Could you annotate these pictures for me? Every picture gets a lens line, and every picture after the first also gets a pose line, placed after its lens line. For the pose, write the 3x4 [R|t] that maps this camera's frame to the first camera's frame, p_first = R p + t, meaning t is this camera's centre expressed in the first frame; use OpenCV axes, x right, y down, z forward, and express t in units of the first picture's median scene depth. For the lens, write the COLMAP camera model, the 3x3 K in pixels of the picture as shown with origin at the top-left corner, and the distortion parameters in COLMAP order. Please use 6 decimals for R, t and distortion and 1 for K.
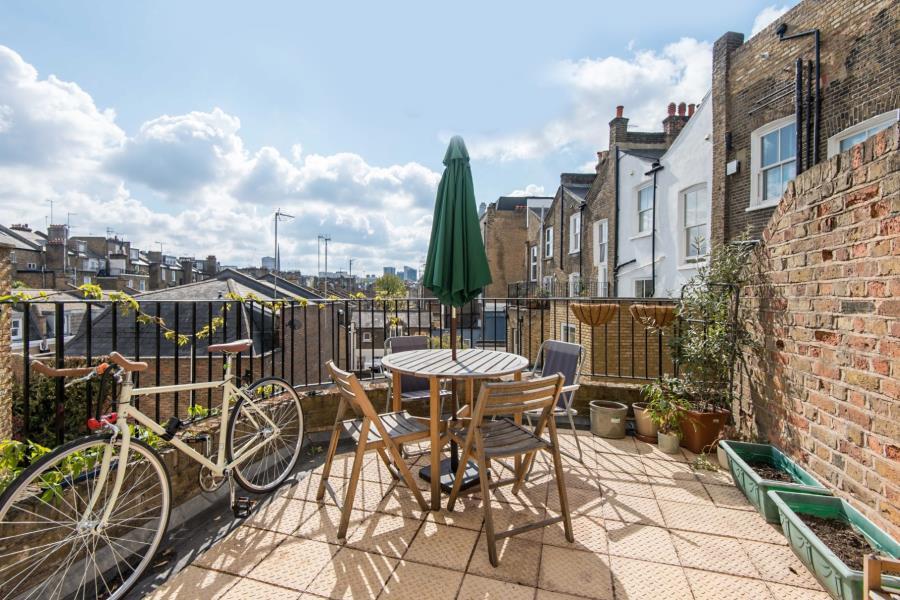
lens RADIAL K [[409.6, 0, 447.0], [0, 409.6, 300.8], [0, 0, 1]] dist [0.010041, -0.002454]
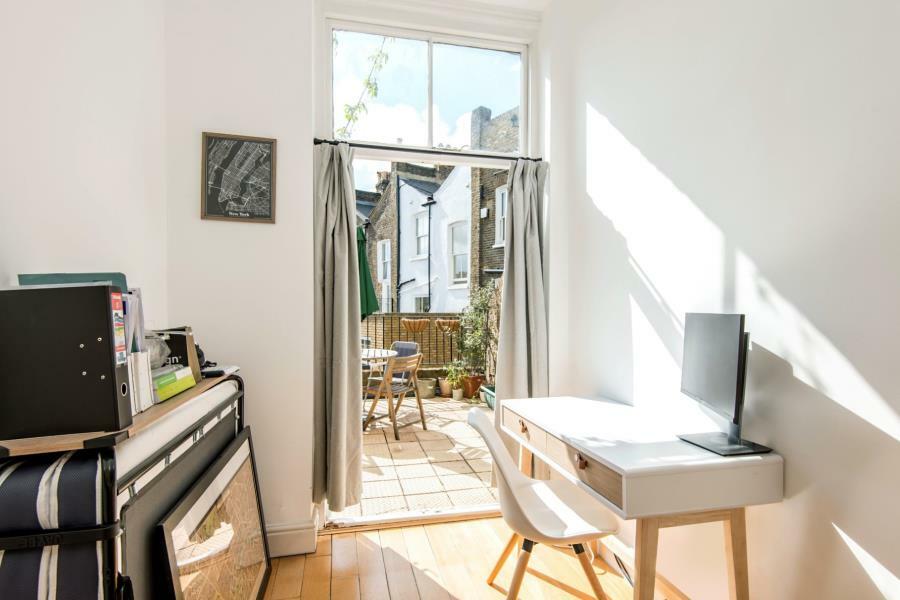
lens RADIAL K [[457.1, 0, 446.9], [0, 457.1, 320.3], [0, 0, 1]] dist [0.004472, 0.000150]
pose [[0.865321, -0.012306, 0.501067, -0.133947], [0.005854, 0.999878, 0.014448, -0.004493], [-0.501184, -0.009569, 0.865288, -0.190139]]
